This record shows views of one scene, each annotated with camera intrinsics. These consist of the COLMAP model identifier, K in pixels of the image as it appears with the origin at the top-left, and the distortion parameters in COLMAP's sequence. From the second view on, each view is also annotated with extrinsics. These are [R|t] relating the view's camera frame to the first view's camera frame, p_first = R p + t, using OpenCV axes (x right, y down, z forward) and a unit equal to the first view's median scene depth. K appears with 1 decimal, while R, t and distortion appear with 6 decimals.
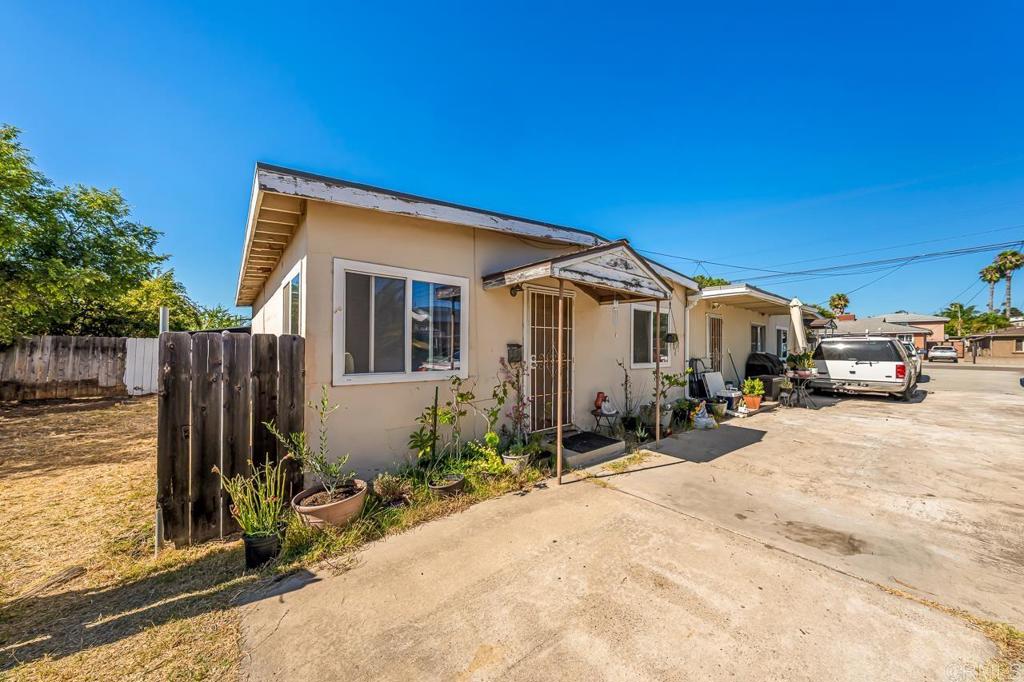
lens RADIAL K [[358.7, 0, 513.2], [0, 358.7, 344.3], [0, 0, 1]] dist [-0.002388, 0.000998]
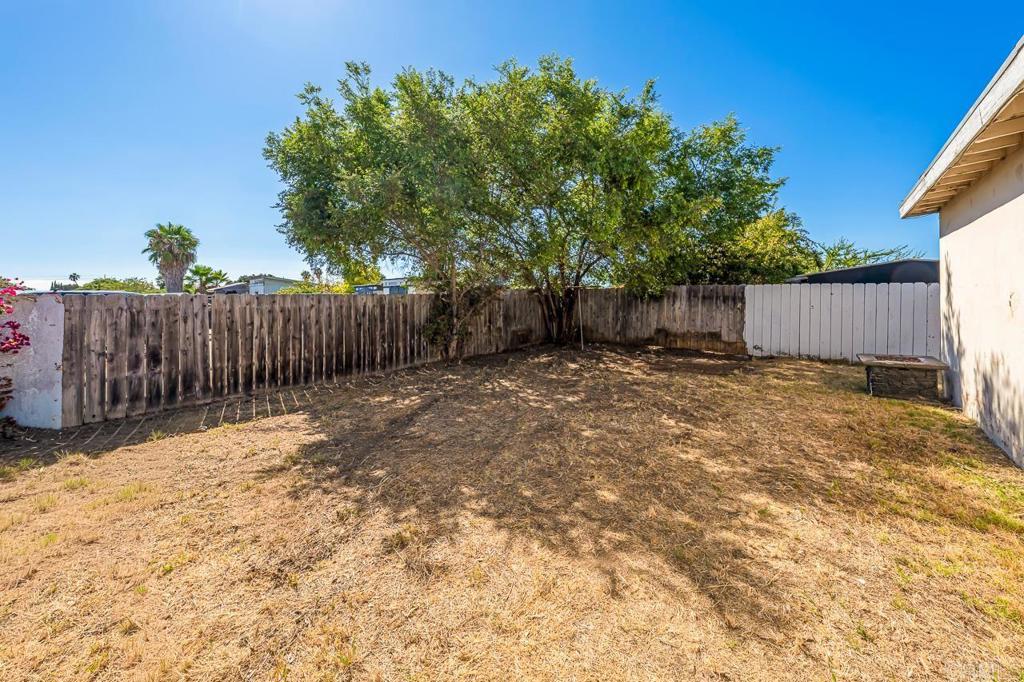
lens RADIAL K [[370.8, 0, 526.9], [0, 370.8, 301.4], [0, 0, 1]] dist [-0.018632, -0.000157]
pose [[0.210386, 0.002815, -0.977614, -0.714444], [0.020984, 0.999752, 0.007395, 0.006406], [0.977393, -0.022070, 0.210274, 0.661052]]
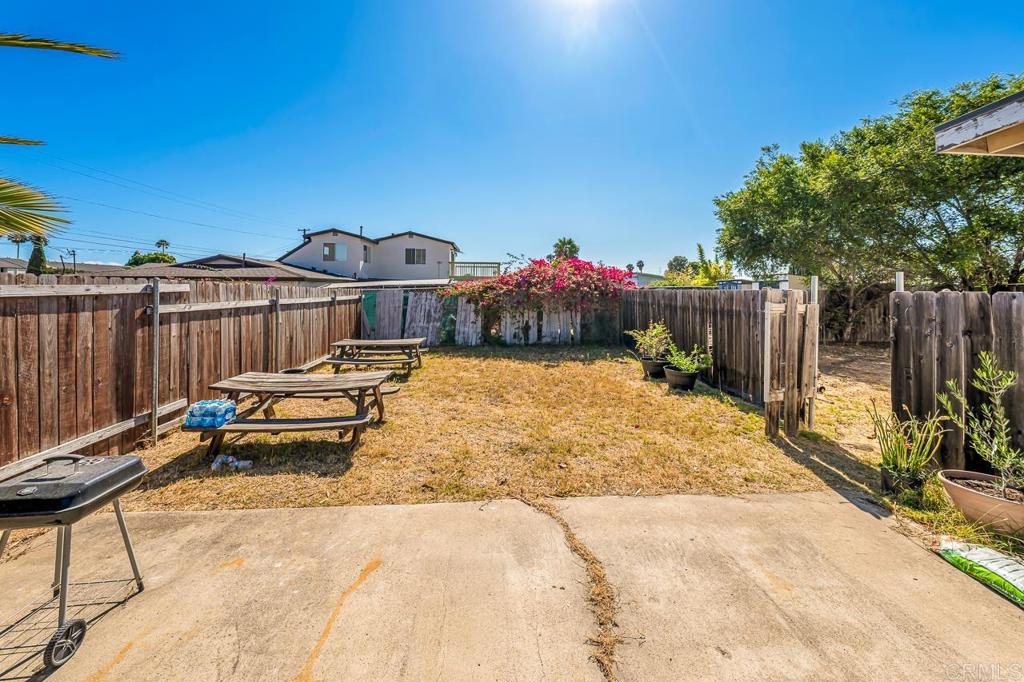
lens RADIAL K [[358.7, 0, 525.6], [0, 358.7, 284.4], [0, 0, 1]] dist [-0.002388, 0.000998]
pose [[-0.580006, -0.015594, -0.814463, 0.451401], [0.004089, 0.999748, -0.022054, -0.019900], [0.814602, -0.016122, -0.579797, 0.346280]]
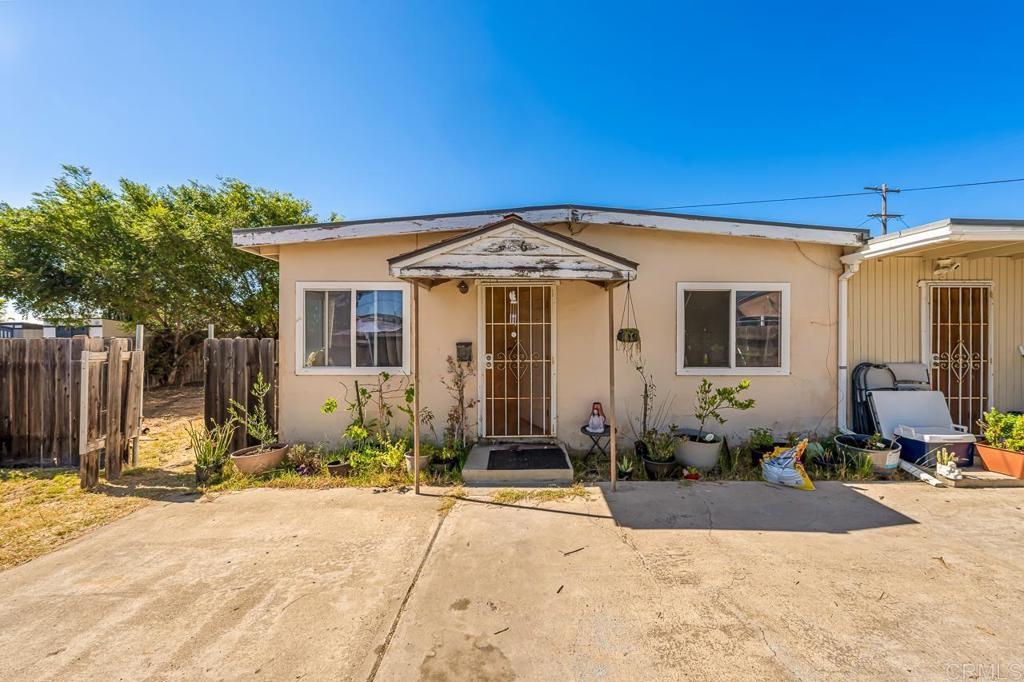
lens RADIAL K [[358.7, 0, 517.8], [0, 358.7, 334.0], [0, 0, 1]] dist [-0.002388, 0.000998]
pose [[0.770443, -0.006322, -0.637477, 0.688539], [0.010661, 0.999939, 0.002968, -0.023923], [0.637420, -0.009083, 0.770463, 0.321630]]
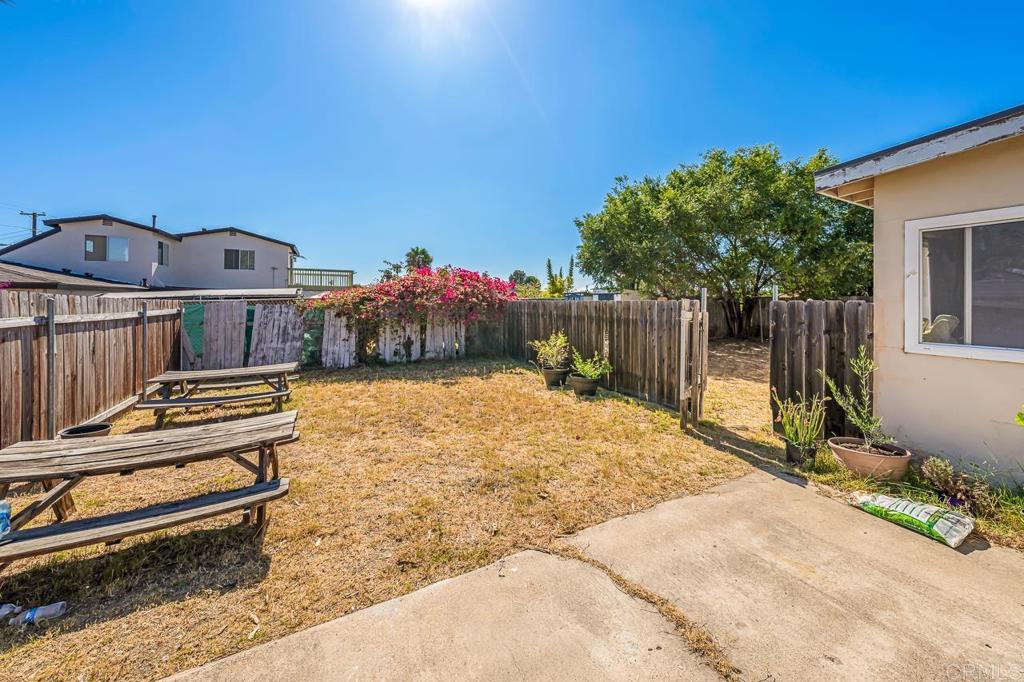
lens RADIAL K [[360.2, 0, 503.3], [0, 360.2, 296.9], [0, 0, 1]] dist [-0.002557, 0.000567]
pose [[-0.227097, -0.015073, -0.973756, 0.466408], [0.009073, 0.999804, -0.017592, -0.018236], [0.973830, -0.012830, -0.226916, 0.097931]]
